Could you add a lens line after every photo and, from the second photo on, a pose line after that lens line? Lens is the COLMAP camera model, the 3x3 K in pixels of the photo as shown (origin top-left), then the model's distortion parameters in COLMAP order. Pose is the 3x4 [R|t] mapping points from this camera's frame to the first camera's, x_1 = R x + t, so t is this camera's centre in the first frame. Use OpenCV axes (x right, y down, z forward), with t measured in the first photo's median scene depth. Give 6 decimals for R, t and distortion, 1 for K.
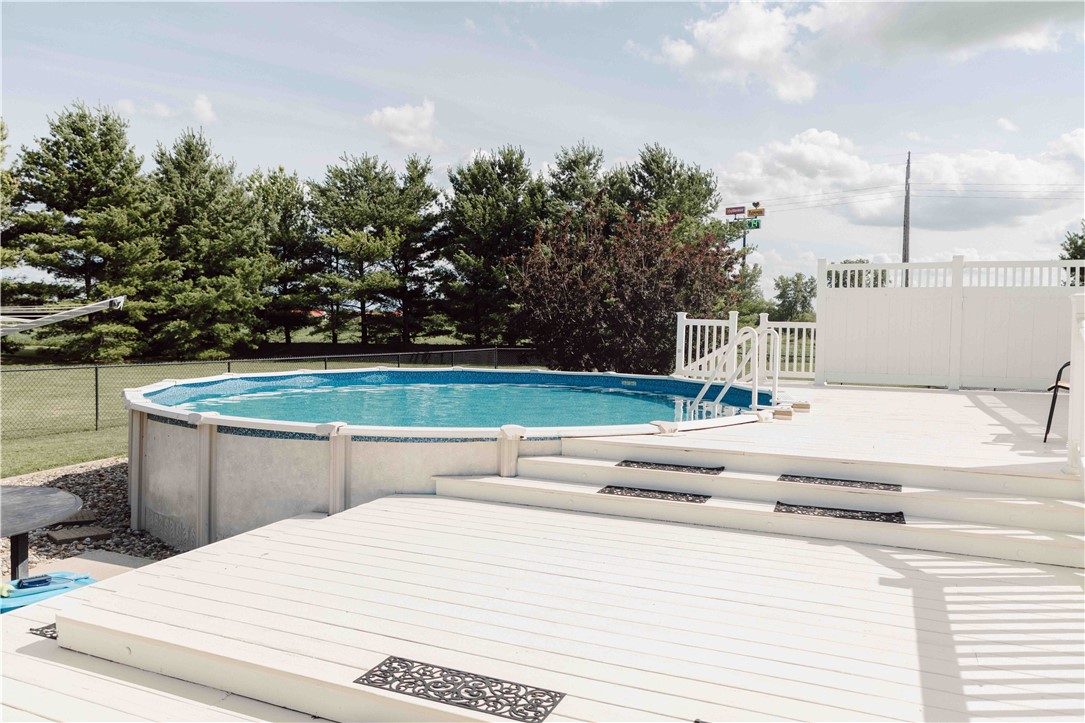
lens RADIAL K [[759.1, 0, 514.7], [0, 759.1, 364.8], [0, 0, 1]] dist [0.035777, -0.002373]
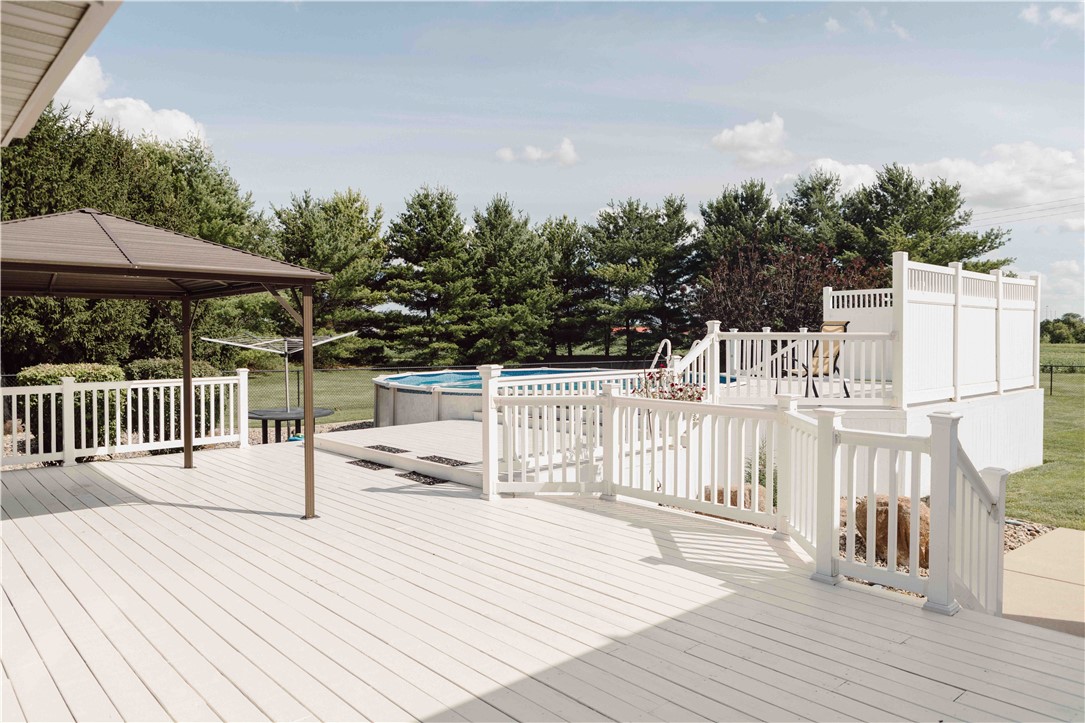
lens RADIAL K [[759.1, 0, 545.0], [0, 759.1, 360.4], [0, 0, 1]] dist [0.035777, -0.002373]
pose [[0.912052, -0.002723, -0.410064, 0.184636], [-0.009182, 0.999592, -0.027060, 0.013678], [0.409971, 0.028446, 0.911655, -0.154618]]
